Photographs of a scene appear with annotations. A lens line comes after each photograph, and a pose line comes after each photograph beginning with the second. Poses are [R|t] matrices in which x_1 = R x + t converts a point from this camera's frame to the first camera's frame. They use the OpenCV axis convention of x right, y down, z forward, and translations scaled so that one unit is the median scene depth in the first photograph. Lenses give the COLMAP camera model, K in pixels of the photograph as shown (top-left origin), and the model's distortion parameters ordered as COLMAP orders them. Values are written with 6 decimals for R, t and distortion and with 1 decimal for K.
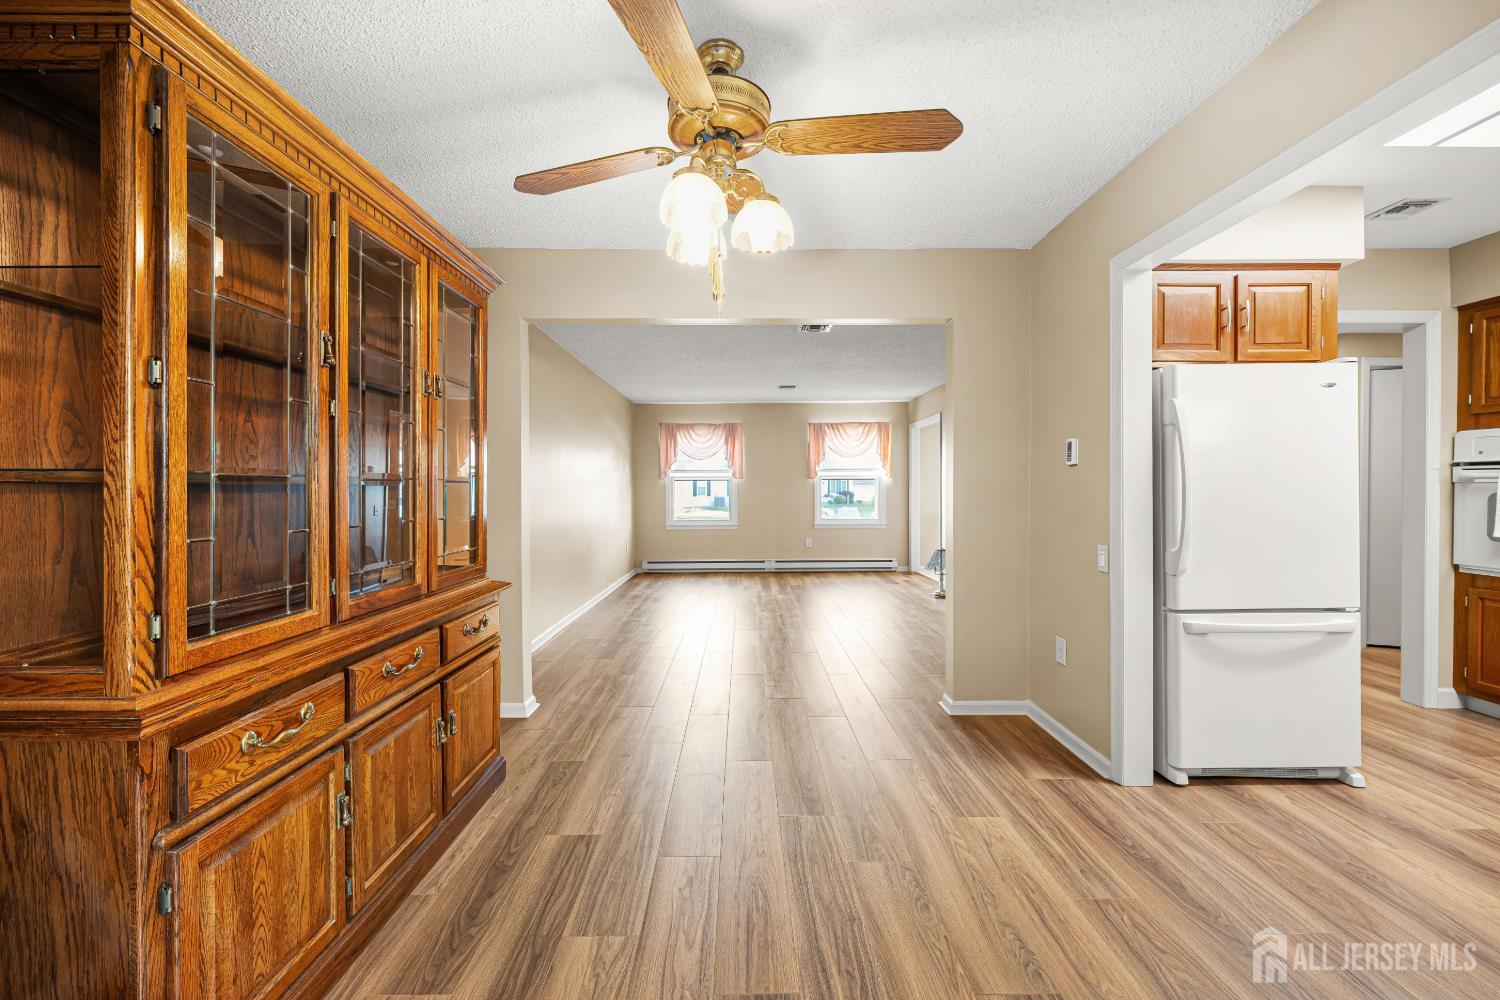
lens RADIAL K [[616.4, 0, 746.7], [0, 616.4, 491.6], [0, 0, 1]] dist [0.002509, 0.000450]
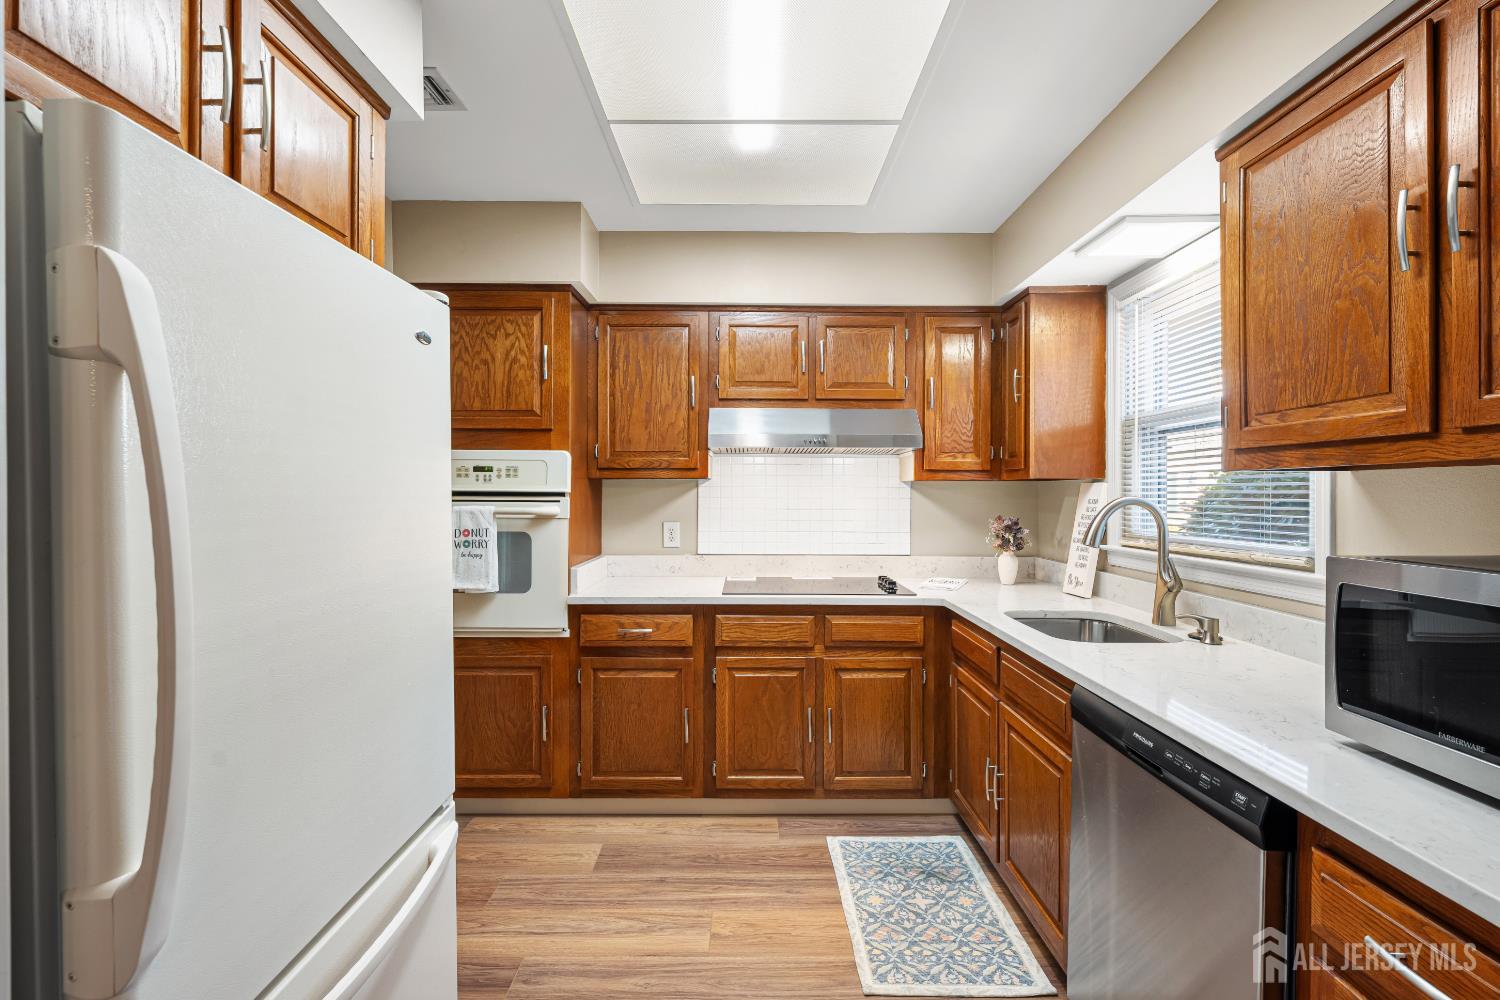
lens RADIAL K [[680.7, 0, 748.6], [0, 680.7, 493.2], [0, 0, 1]] dist [-0.000788, -0.000191]
pose [[0.022191, 0.000455, 0.999754, 0.330104], [0.006246, 0.999980, -0.000593, -0.041300], [-0.999734, 0.006258, 0.022187, 0.565692]]
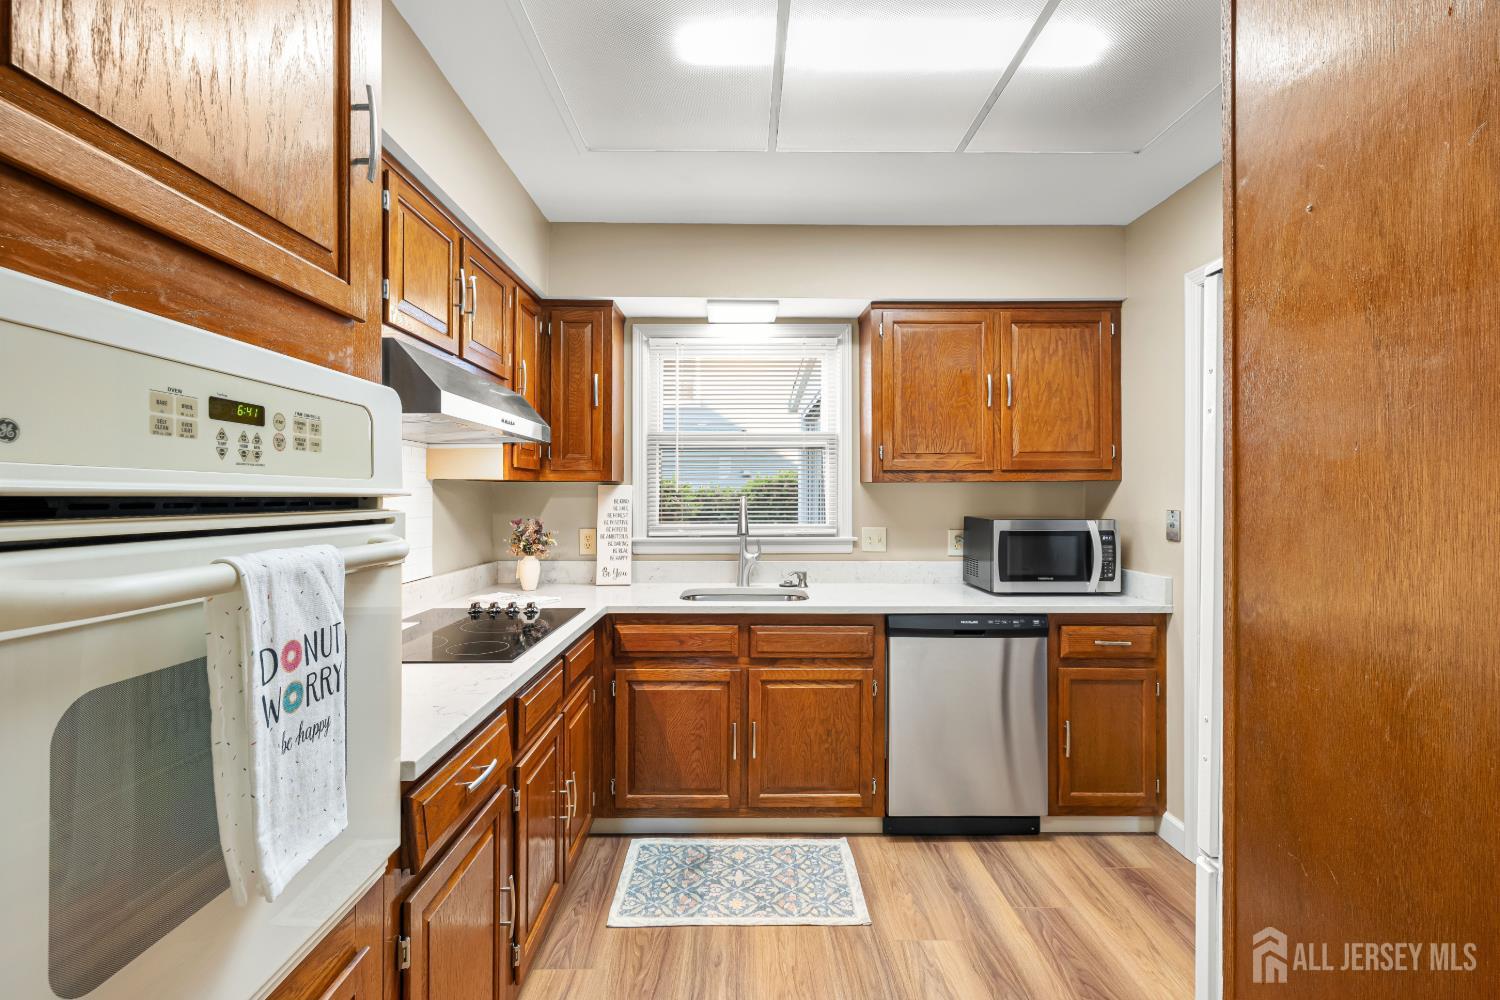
lens RADIAL K [[680.7, 0, 748.6], [0, 680.7, 493.2], [0, 0, 1]] dist [-0.000788, -0.000191]
pose [[-0.999880, 0.001650, 0.015417, 1.000900], [0.001780, 0.999963, 0.008453, -0.048642], [-0.015402, 0.008479, -0.999845, 1.140032]]
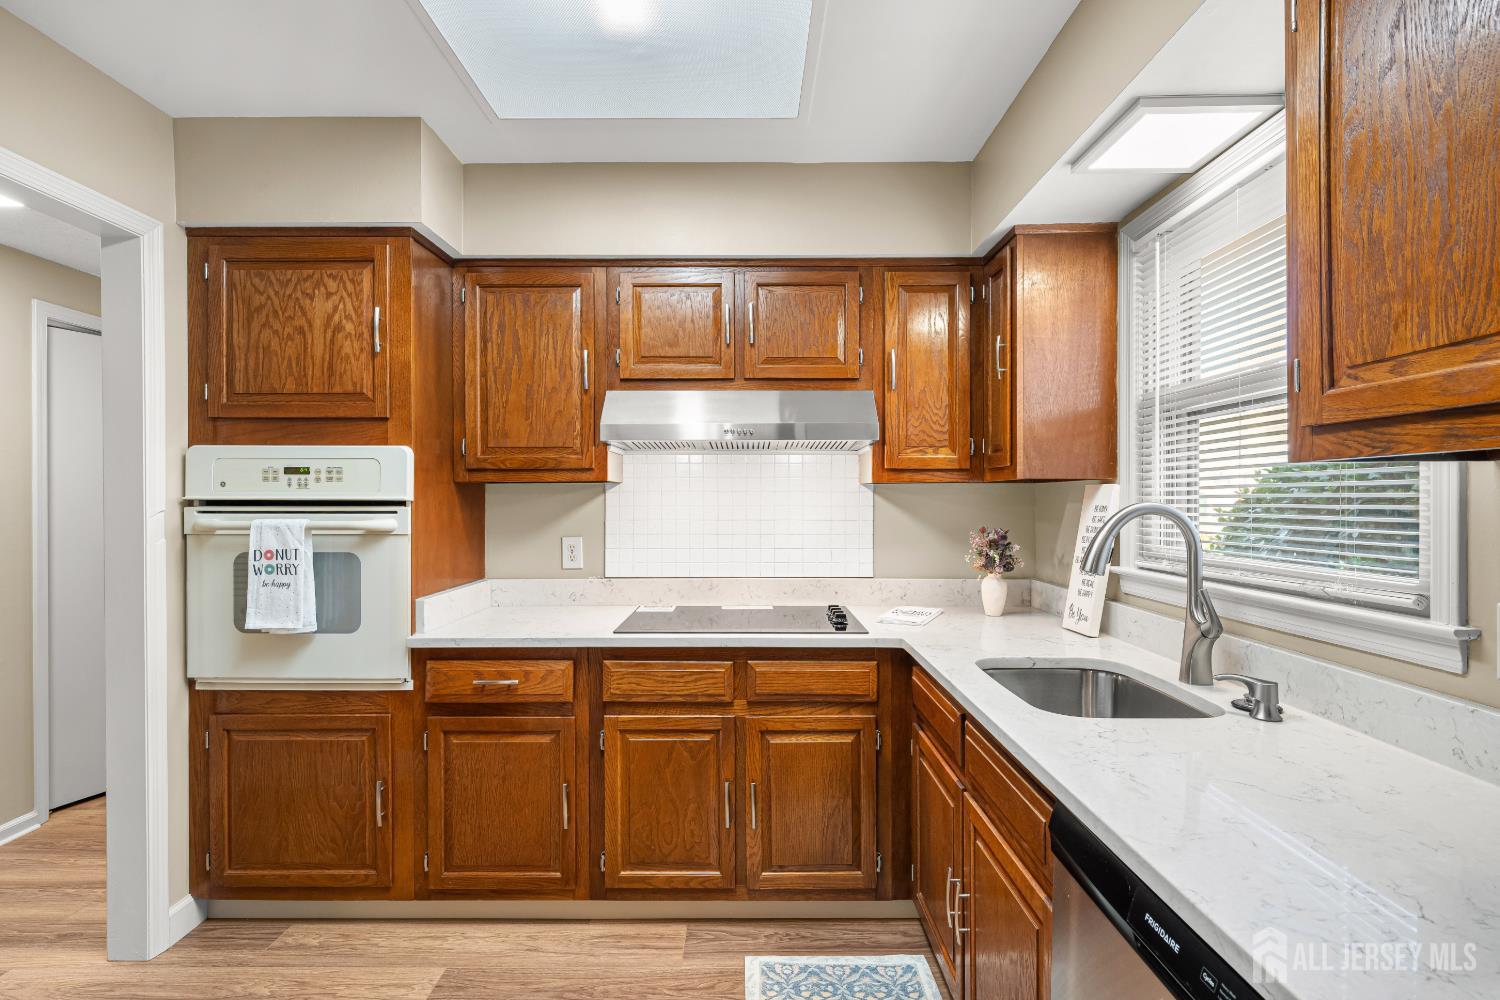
lens RADIAL K [[722.4, 0, 744.2], [0, 722.4, 503.6], [0, 0, 1]] dist [-0.001302, -0.000246]
pose [[0.030752, -0.004928, 0.999515, 0.498766], [0.011532, 0.999923, 0.004575, -0.040896], [-0.999461, 0.011386, 0.030807, 0.469373]]
